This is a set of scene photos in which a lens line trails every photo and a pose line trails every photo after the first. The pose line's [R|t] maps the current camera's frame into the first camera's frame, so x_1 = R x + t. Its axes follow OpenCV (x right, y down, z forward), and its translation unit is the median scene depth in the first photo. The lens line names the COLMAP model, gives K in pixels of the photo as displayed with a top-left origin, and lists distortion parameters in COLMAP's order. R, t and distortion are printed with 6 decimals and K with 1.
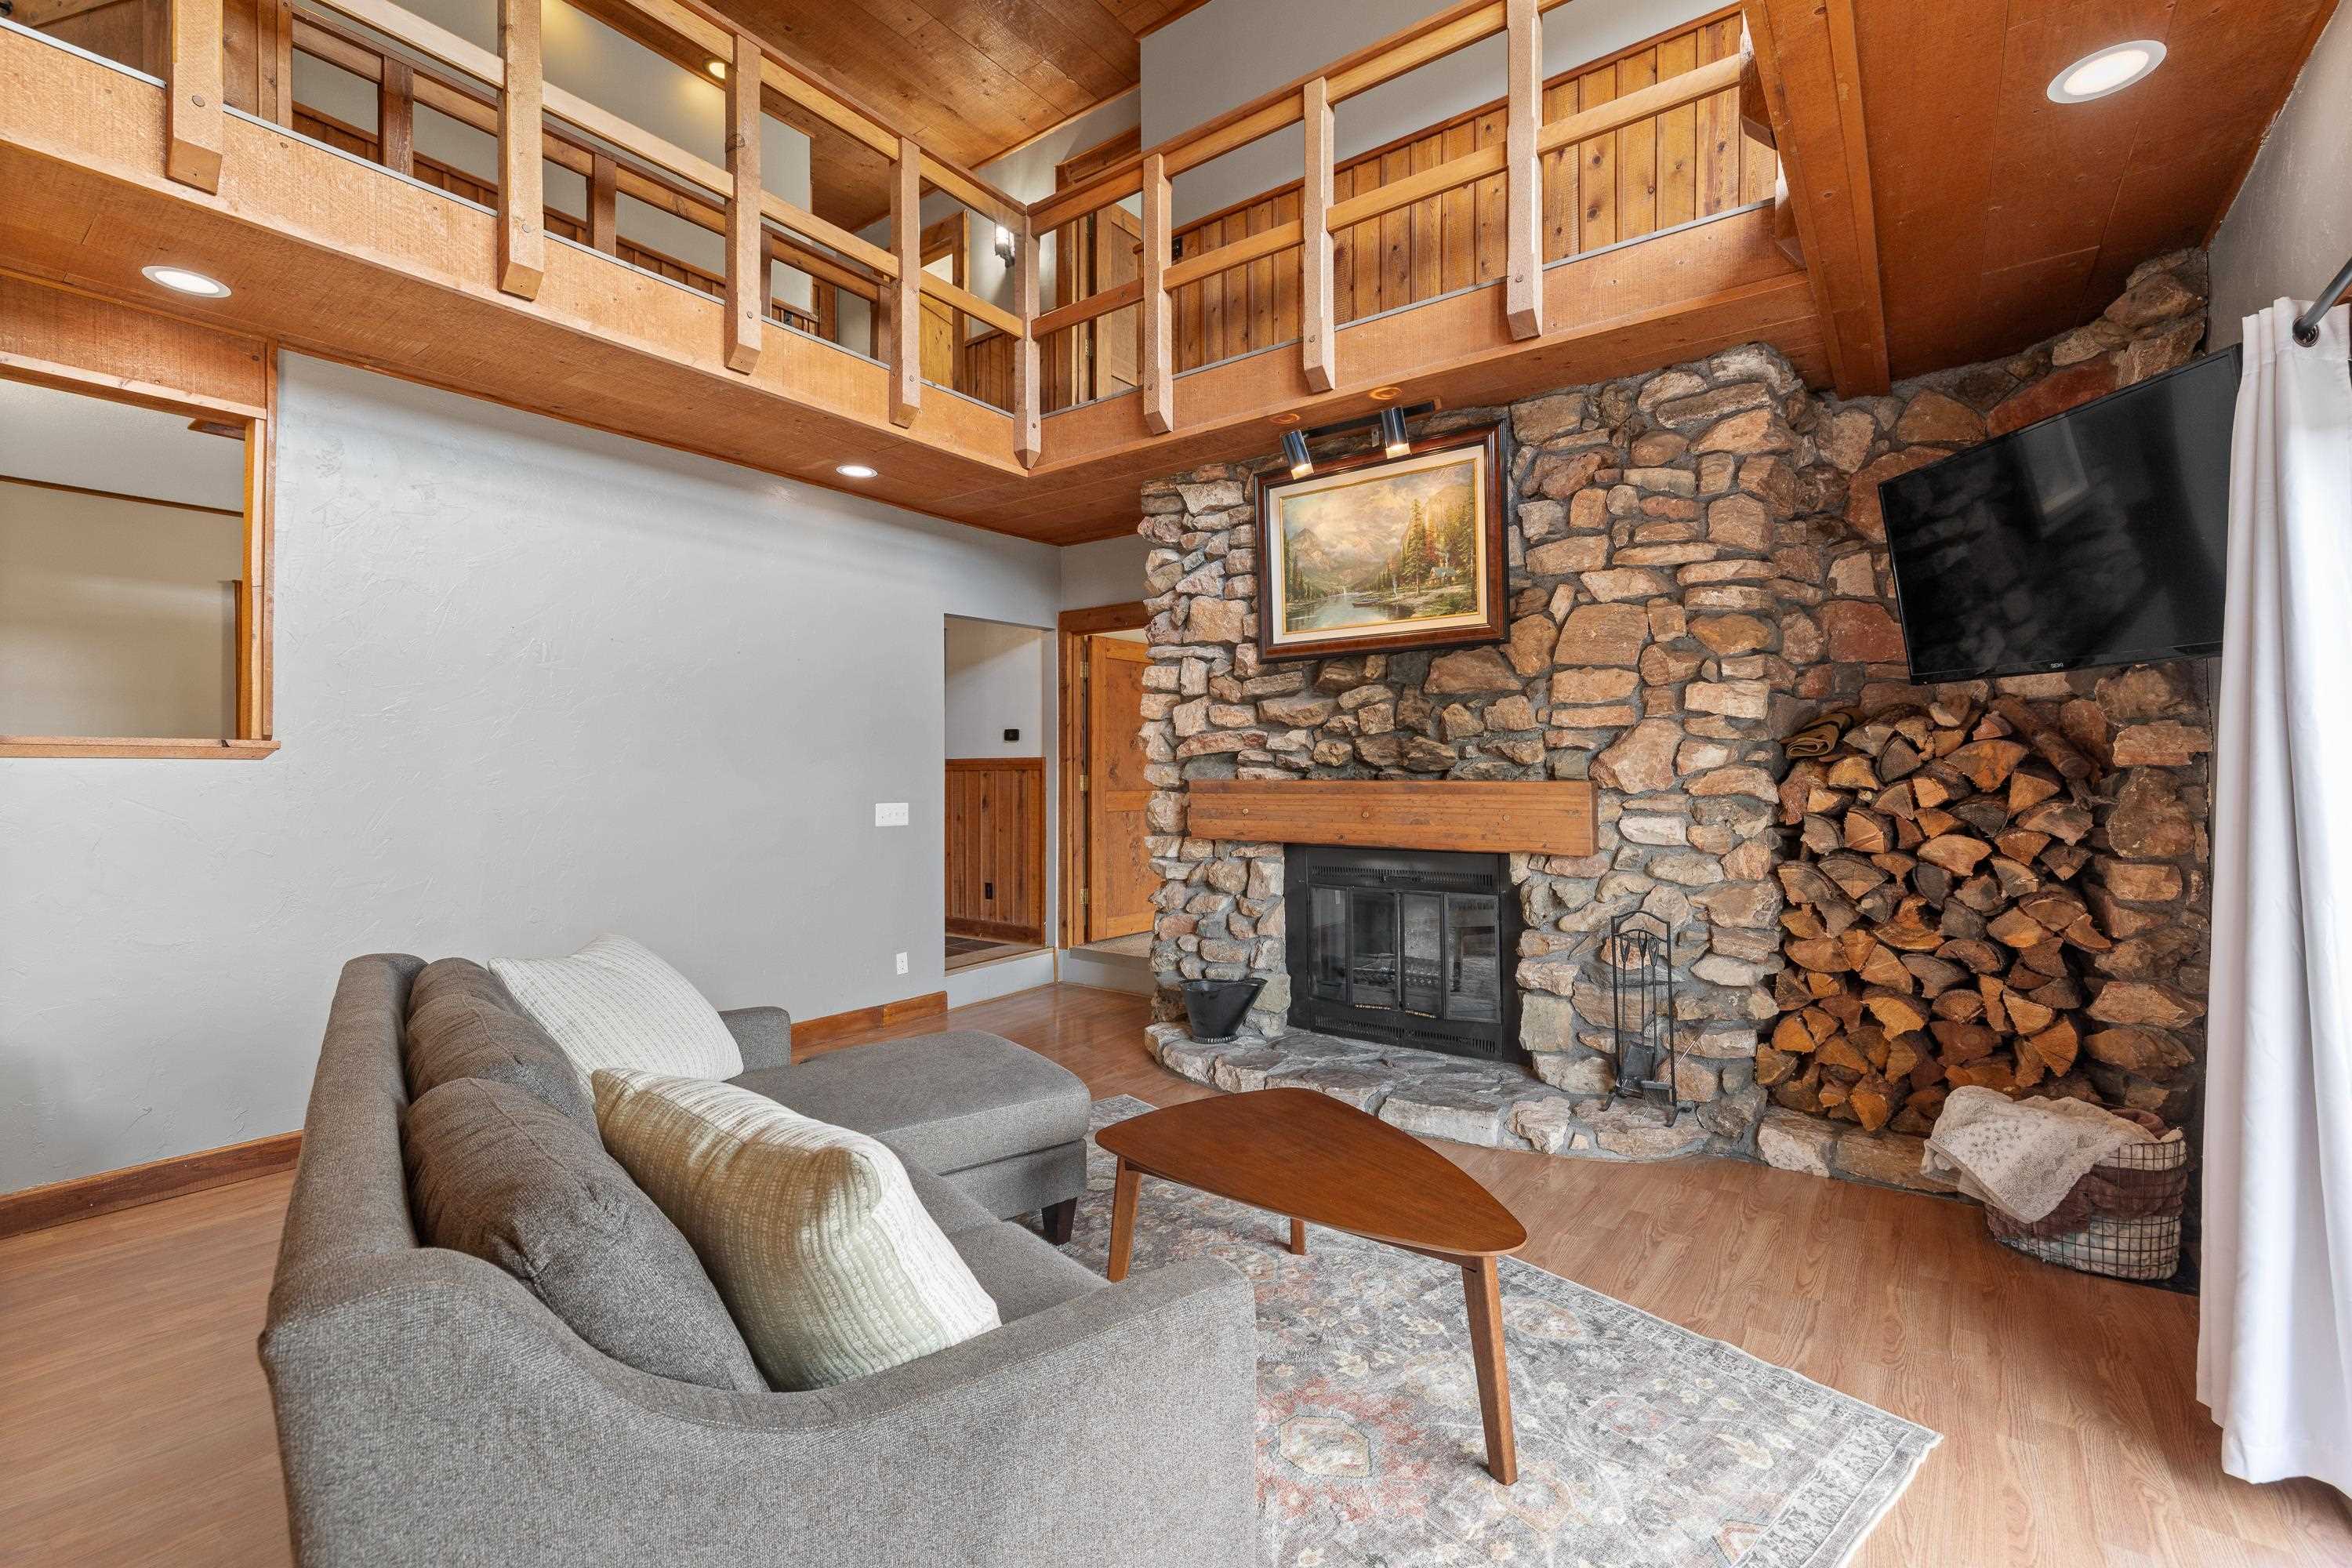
lens RADIAL K [[1024.0, 0, 1187.9], [0, 1024.0, 776.0], [0, 0, 1]] dist [-0.000666, 0.001304]
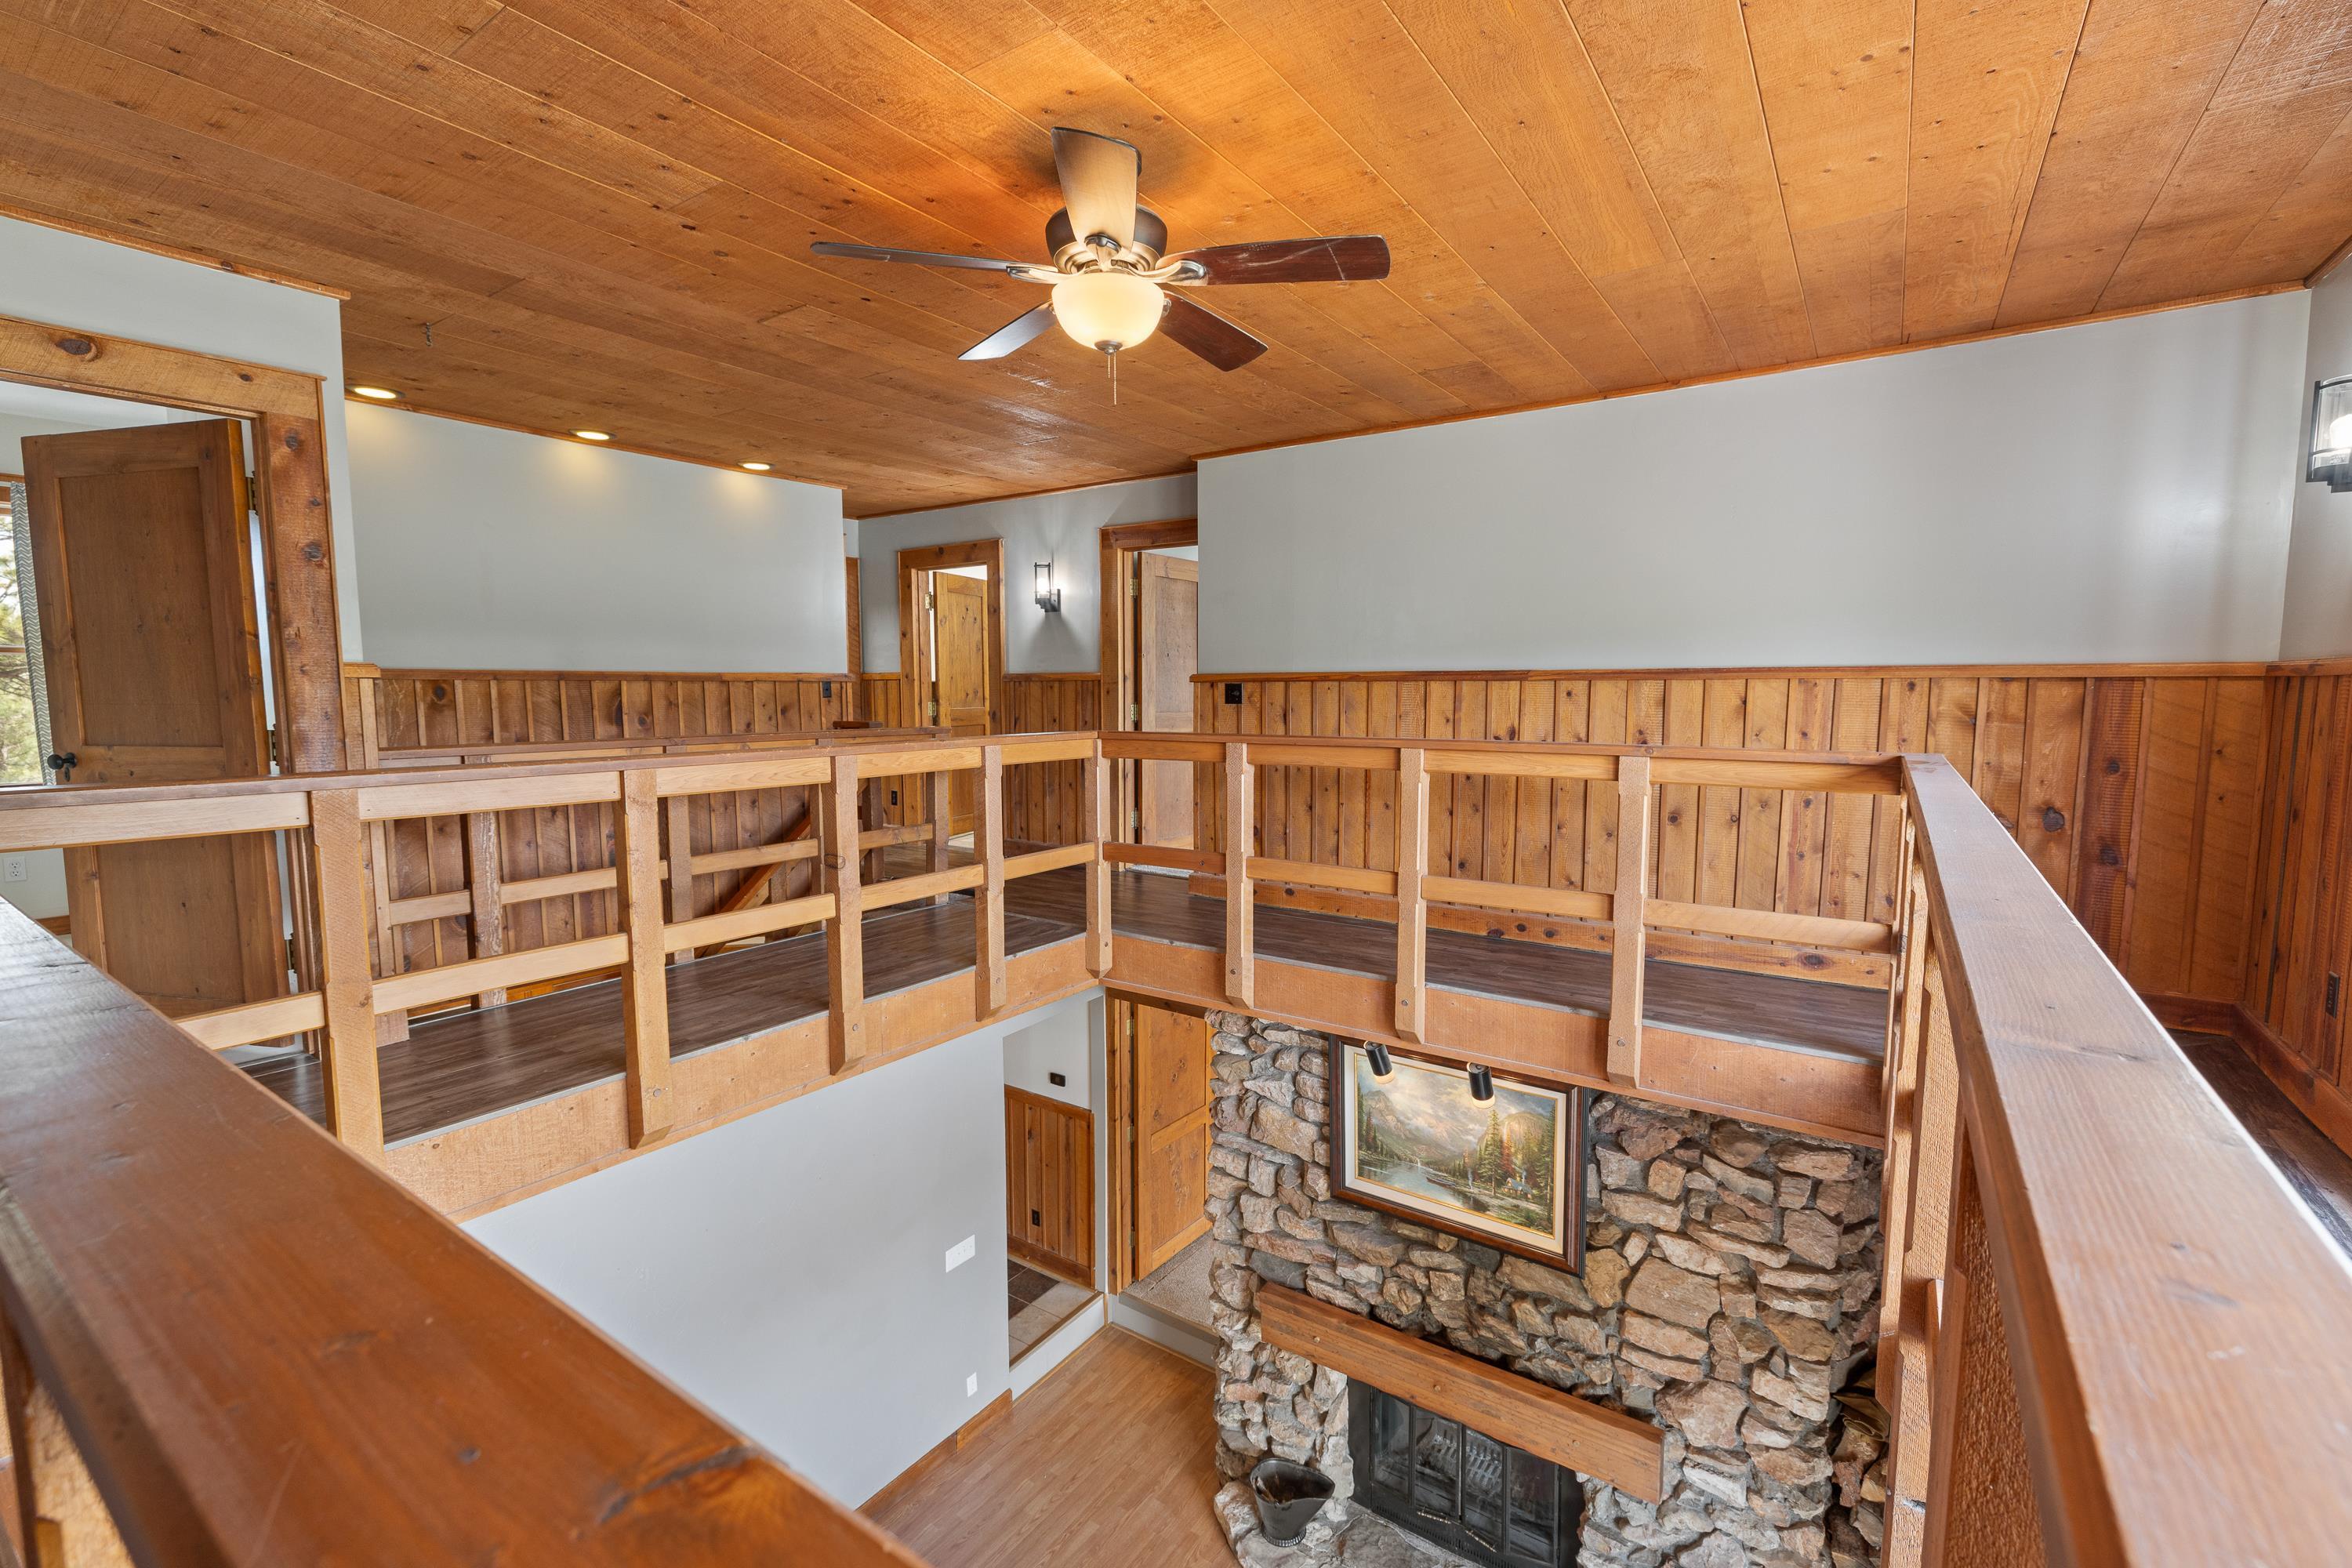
lens RADIAL K [[1024.0, 0, 1190.0], [0, 1024.0, 782.1], [0, 0, 1]] dist [-0.000666, 0.001304]
pose [[0.999492, -0.001791, 0.031807, -0.109973], [-0.001189, 0.995624, 0.093442, -0.654542], [-0.031836, -0.093432, 0.995117, 0.010807]]
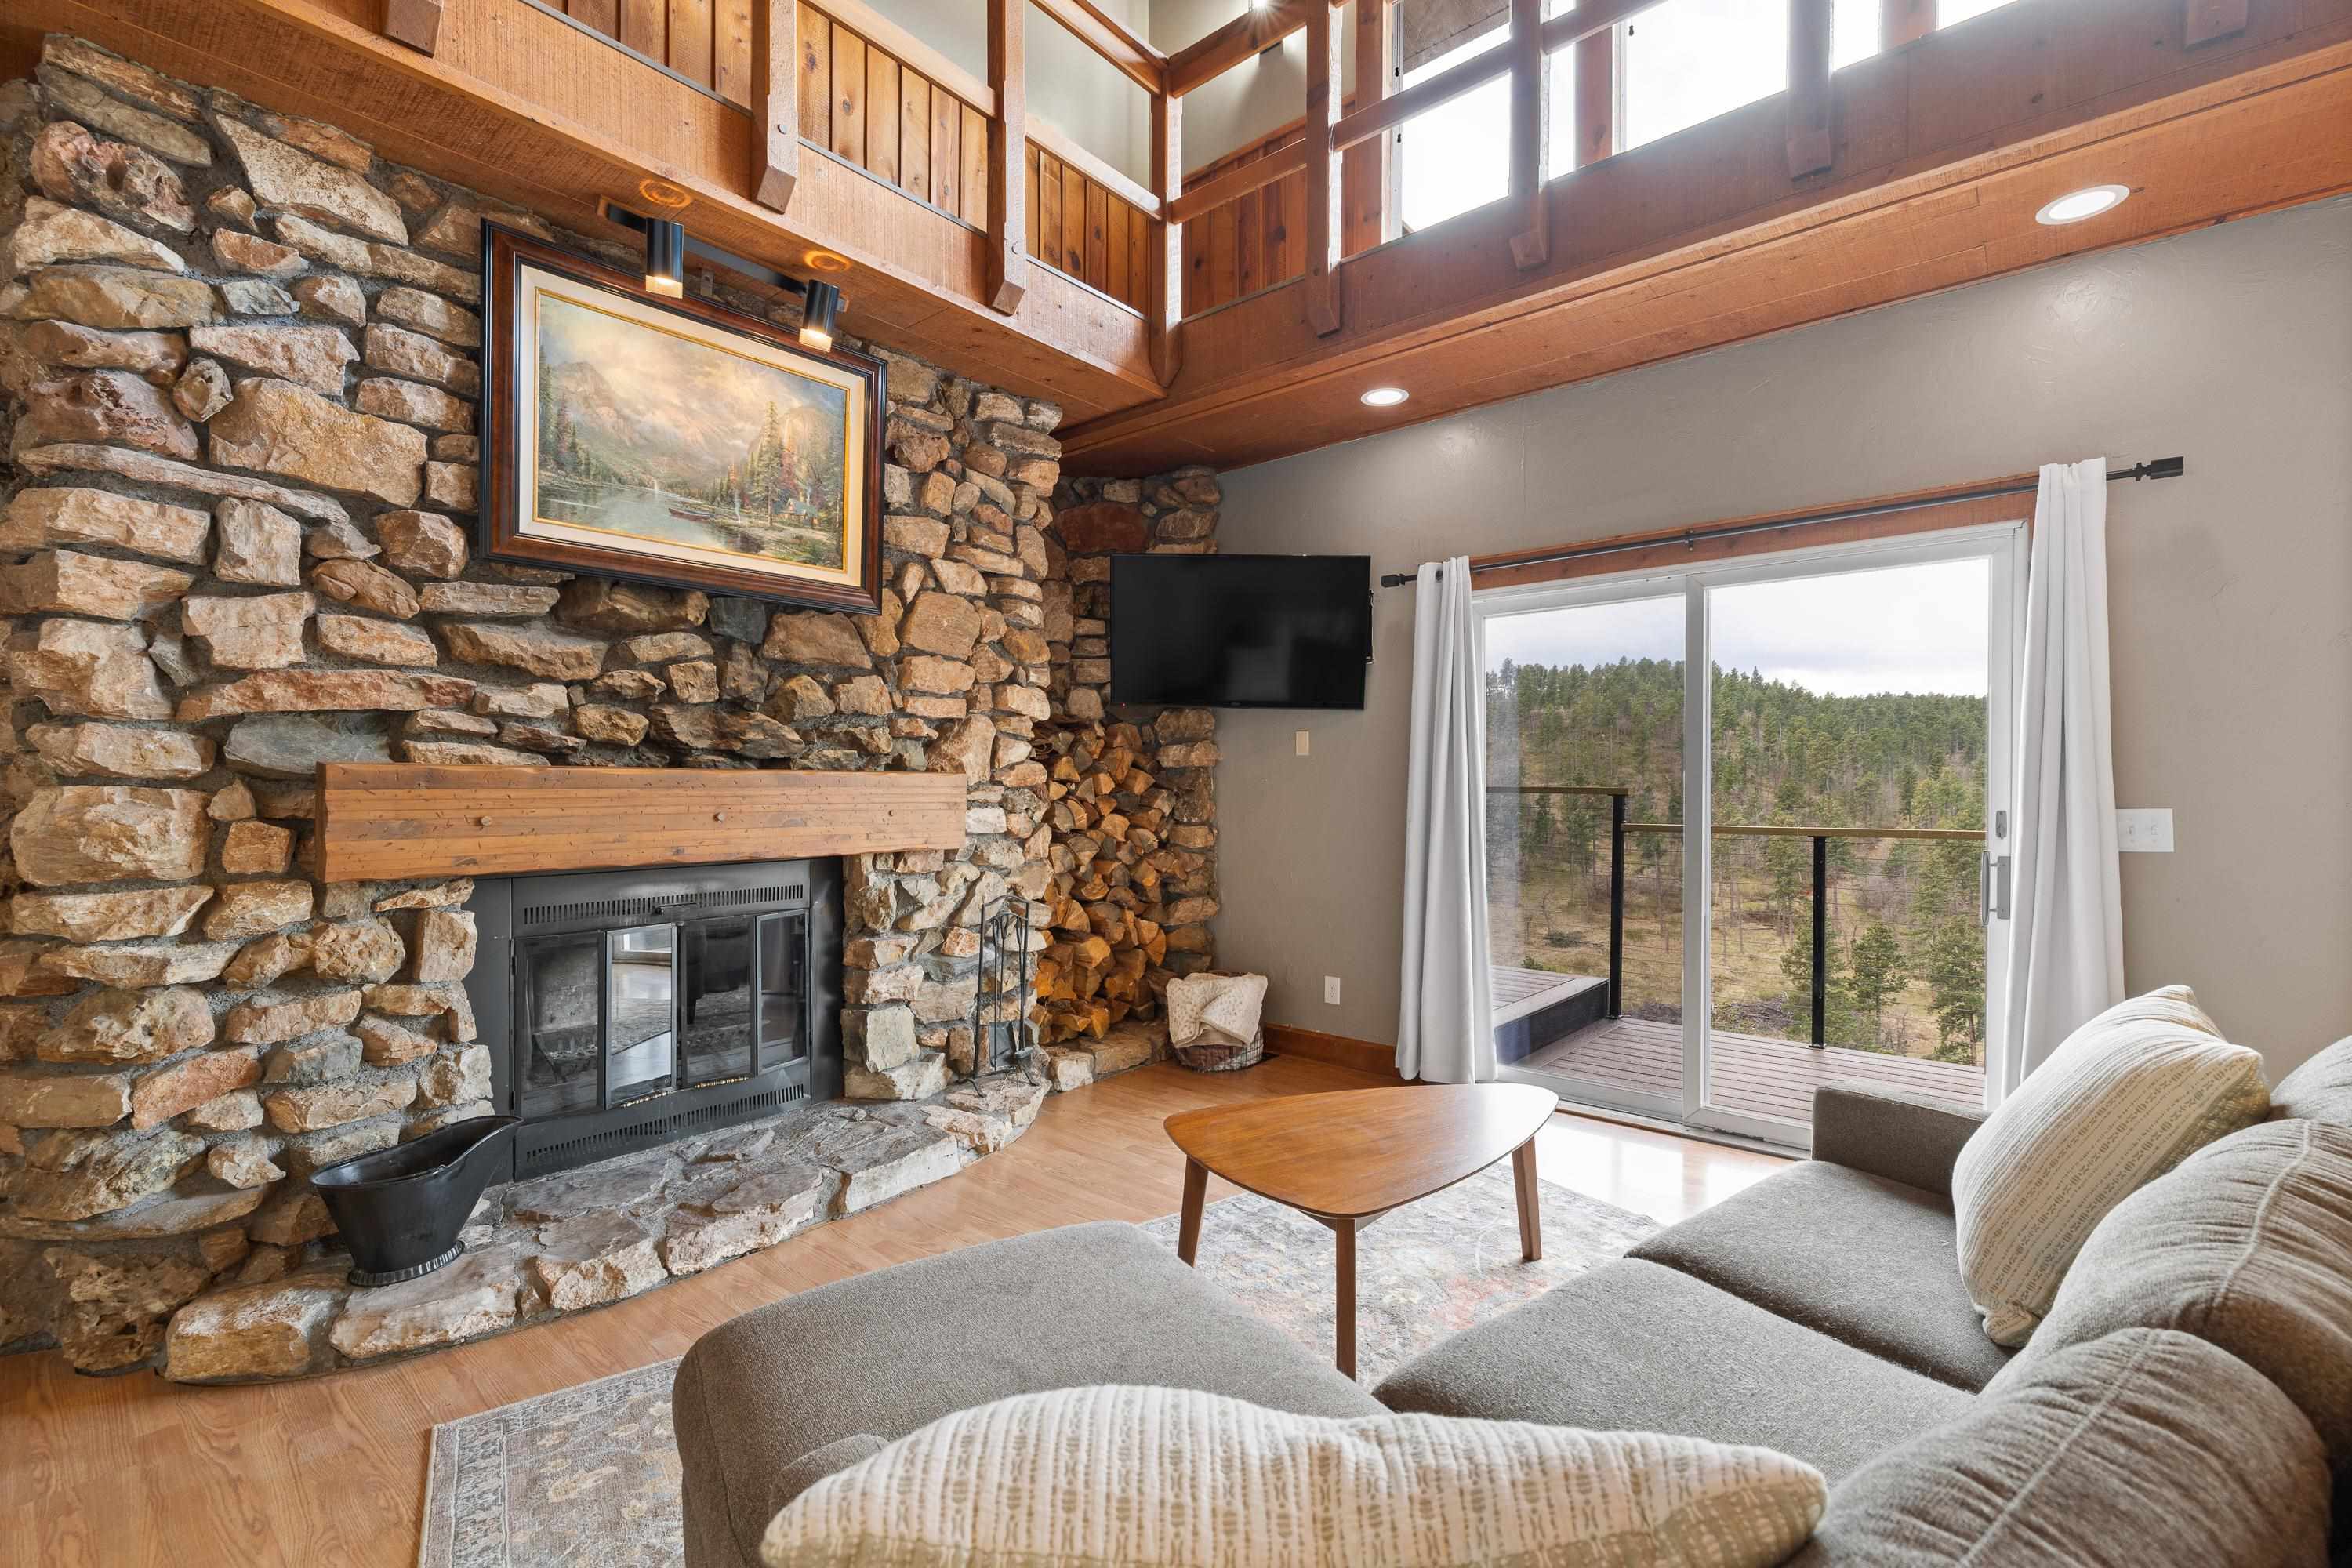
lens RADIAL K [[1024.0, 0, 1186.4], [0, 1024.0, 790.5], [0, 0, 1]] dist [-0.000666, 0.001304]
pose [[0.065761, -0.002478, 0.997832, -0.488153], [-0.001415, 0.999996, 0.002577, 0.016324], [-0.997834, -0.001582, 0.065757, 0.602556]]
